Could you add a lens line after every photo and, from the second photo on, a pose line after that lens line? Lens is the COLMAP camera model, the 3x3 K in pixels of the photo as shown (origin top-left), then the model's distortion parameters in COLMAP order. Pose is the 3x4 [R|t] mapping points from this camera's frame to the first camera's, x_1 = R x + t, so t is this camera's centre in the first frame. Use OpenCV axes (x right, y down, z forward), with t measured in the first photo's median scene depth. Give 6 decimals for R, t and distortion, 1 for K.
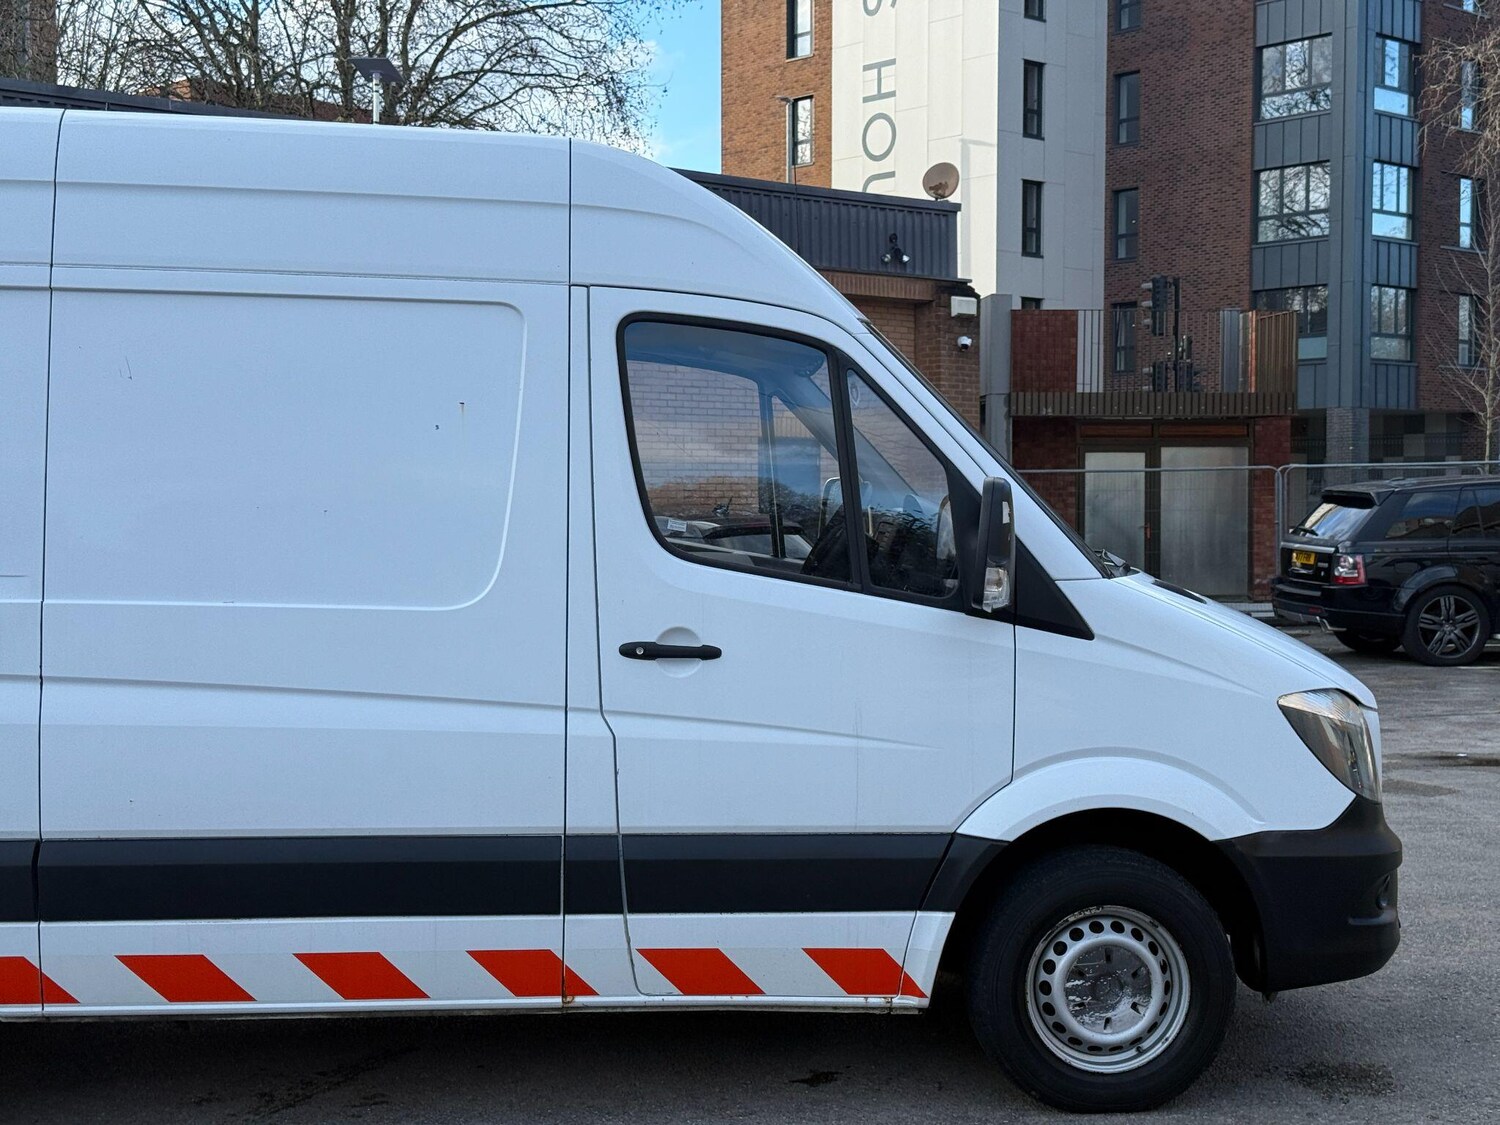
lens RADIAL K [[2095.3, 0, 717.0], [0, 2095.3, 529.9], [0, 0, 1]] dist [0.196427, -0.389534]
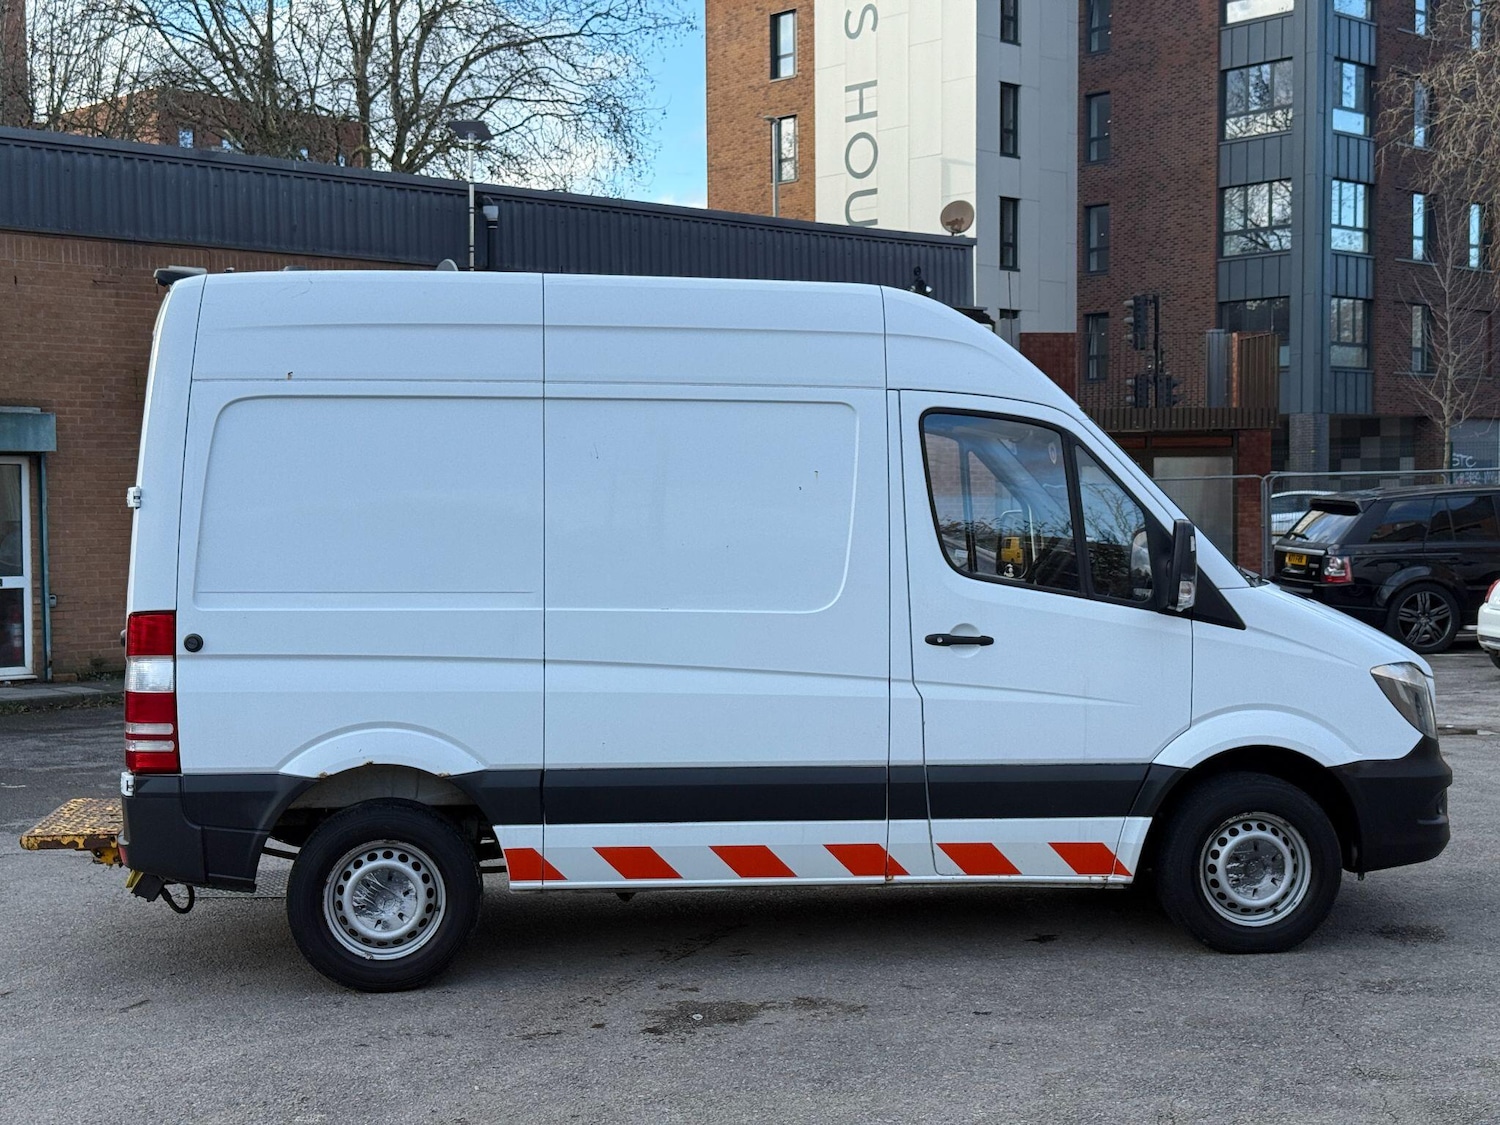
lens RADIAL K [[2089.8, 0, 730.8], [0, 2089.8, 557.3], [0, 0, 1]] dist [0.183618, -0.347159]
pose [[0.999556, -0.008729, 0.028498, -0.046057], [0.008365, 0.999882, 0.012865, -0.004106], [-0.028607, -0.012621, 0.999511, -0.093756]]
